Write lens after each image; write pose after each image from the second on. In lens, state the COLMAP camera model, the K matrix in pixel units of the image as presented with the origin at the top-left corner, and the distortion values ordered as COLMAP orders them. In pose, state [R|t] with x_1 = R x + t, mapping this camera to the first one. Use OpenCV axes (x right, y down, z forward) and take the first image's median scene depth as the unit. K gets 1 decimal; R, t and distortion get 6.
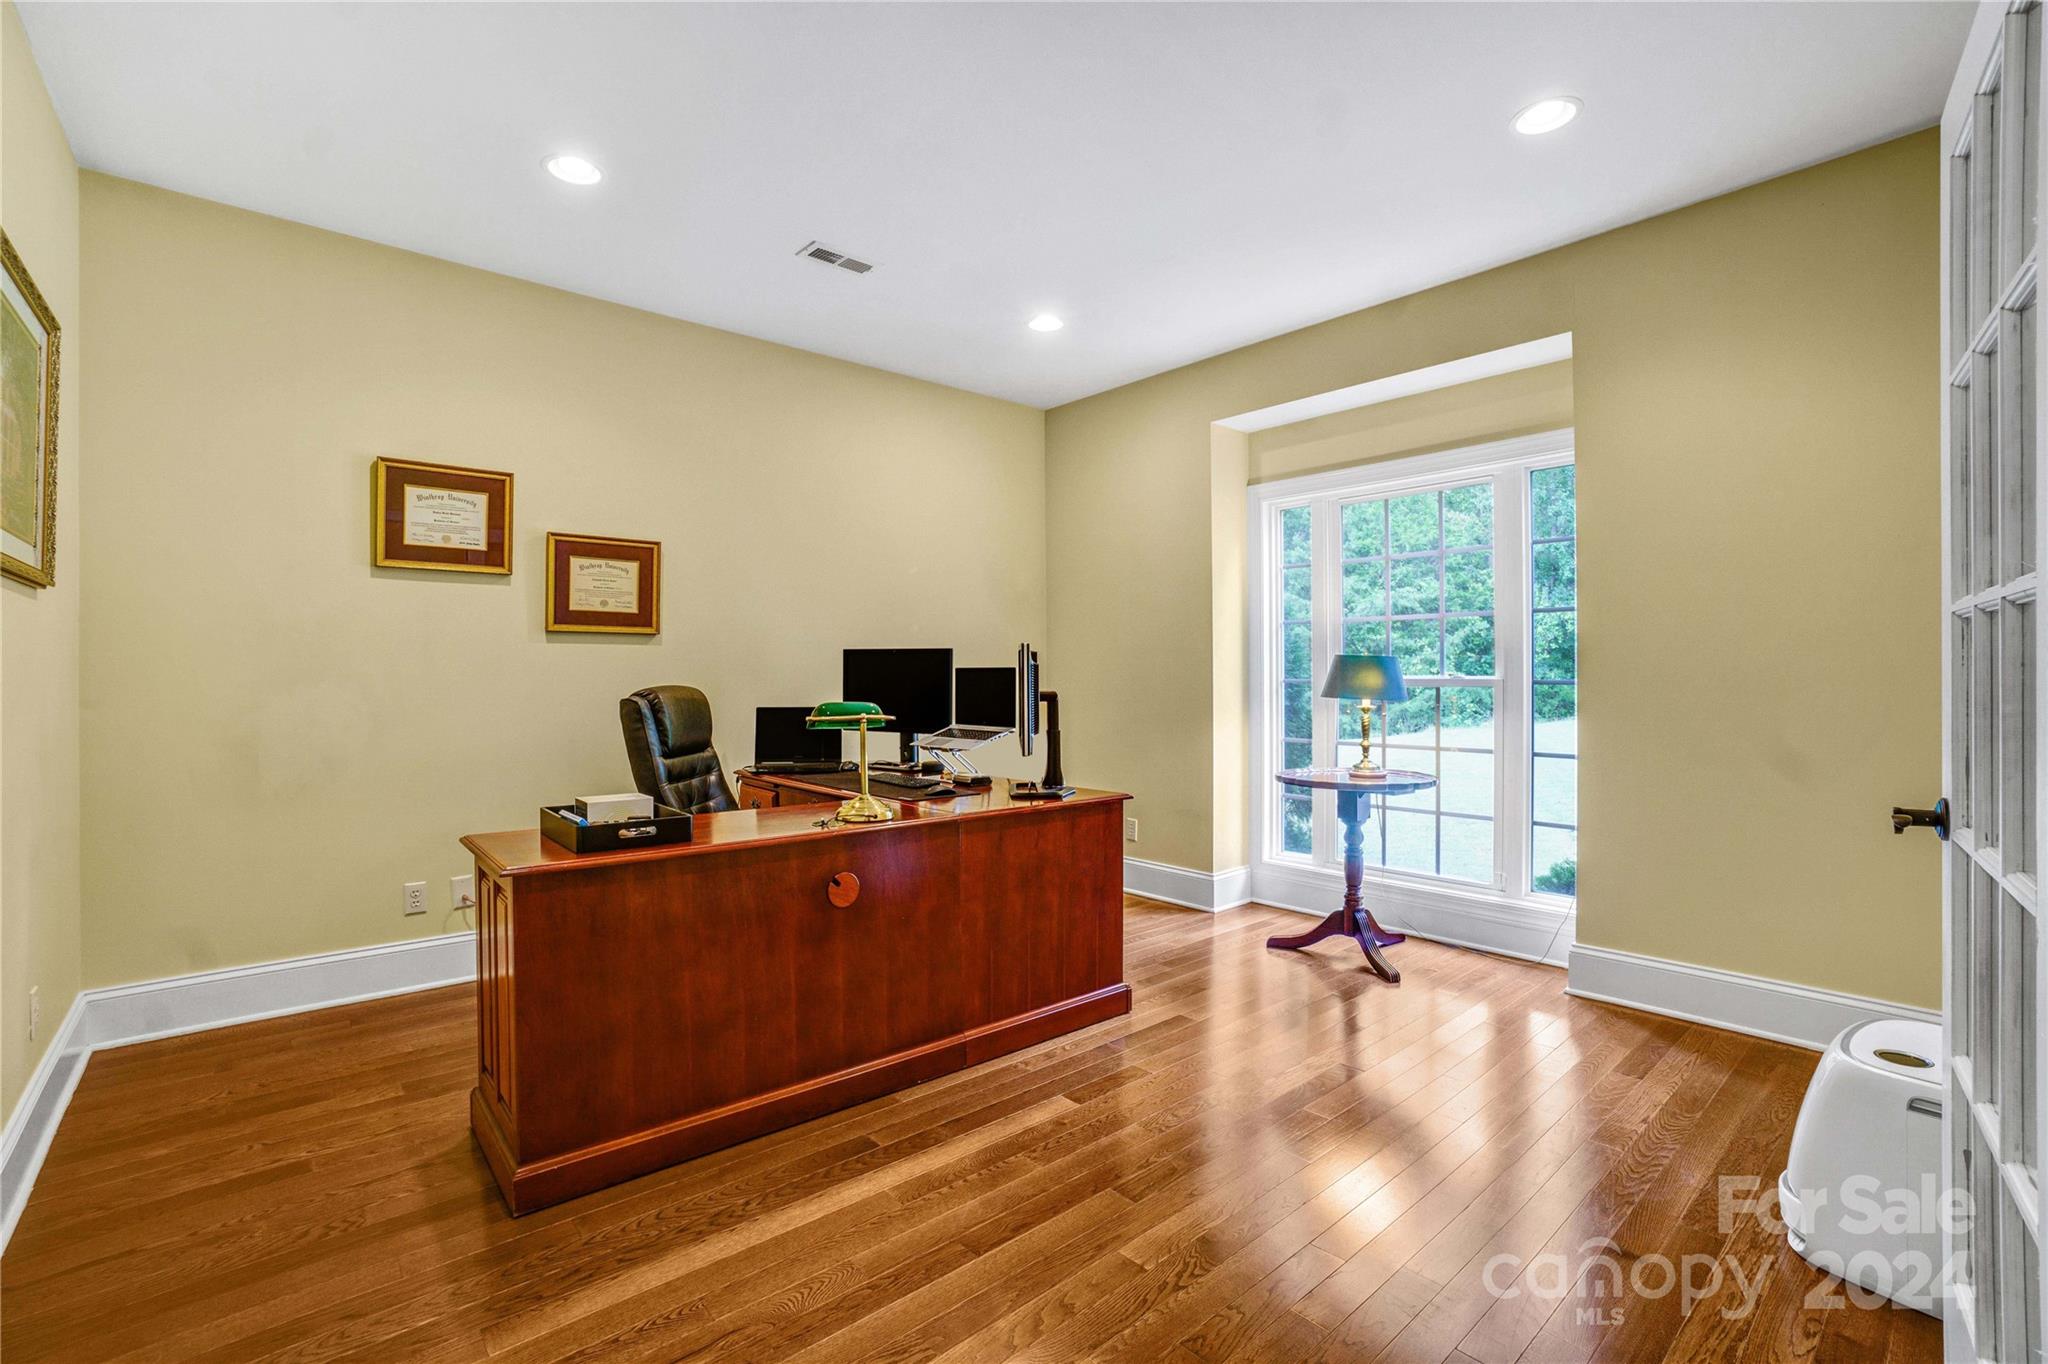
lens RADIAL K [[902.7, 0, 1017.9], [0, 902.7, 678.0], [0, 0, 1]] dist [-0.062918, 0.022081]
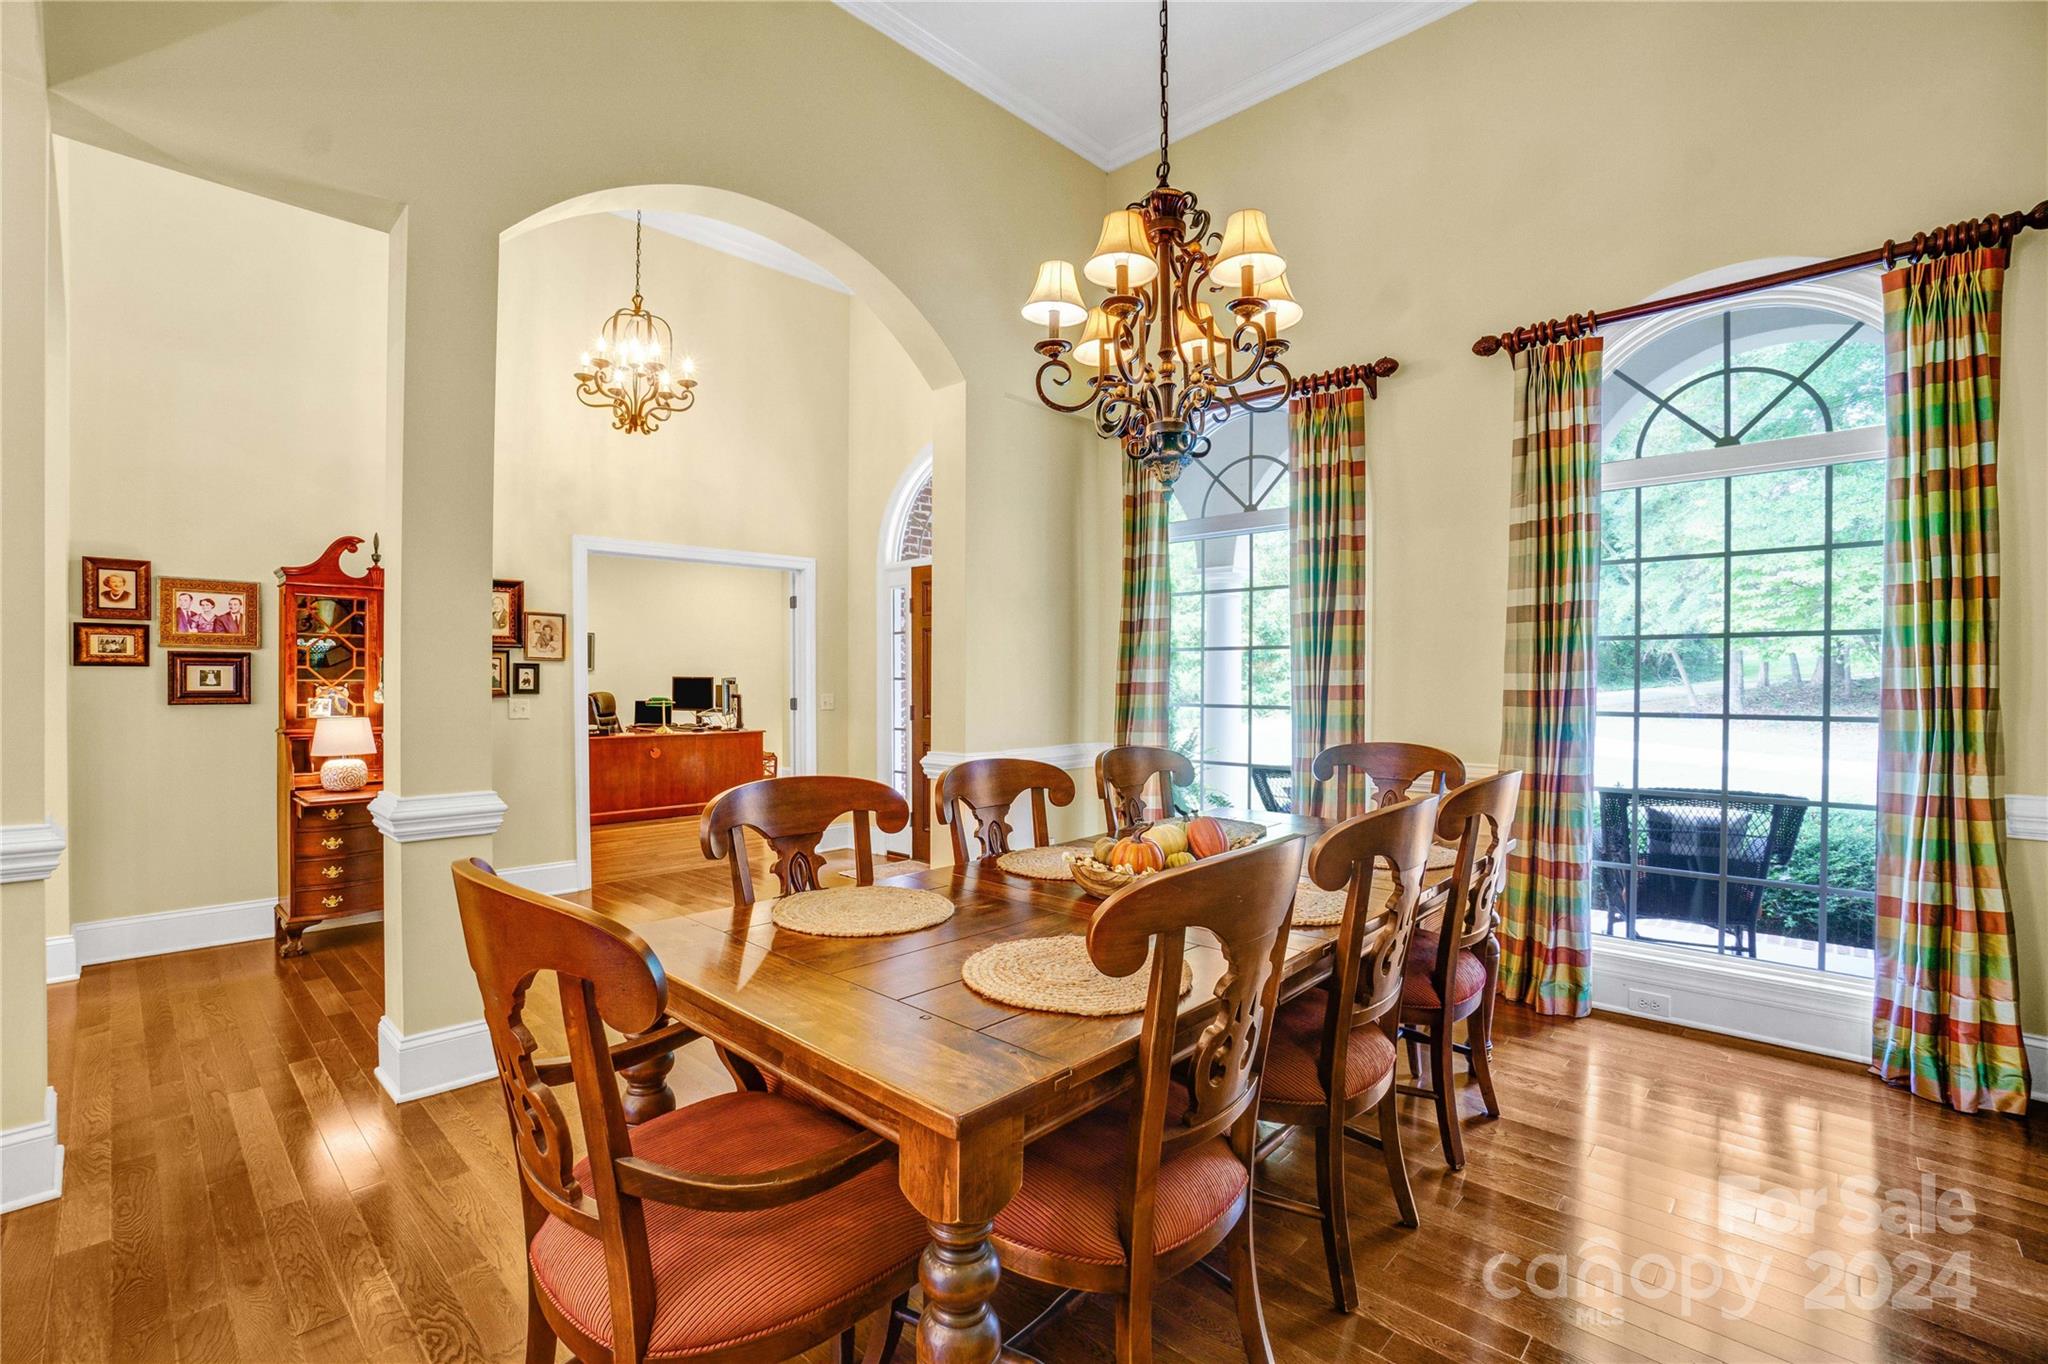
lens RADIAL K [[902.7, 0, 1017.9], [0, 902.7, 678.0], [0, 0, 1]] dist [-0.062918, 0.022081]
pose [[0.995901, 0.003851, 0.090370, 0.648212], [-0.003094, 0.999959, -0.008510, -0.016610], [-0.090399, 0.008196, 0.995872, -1.862451]]
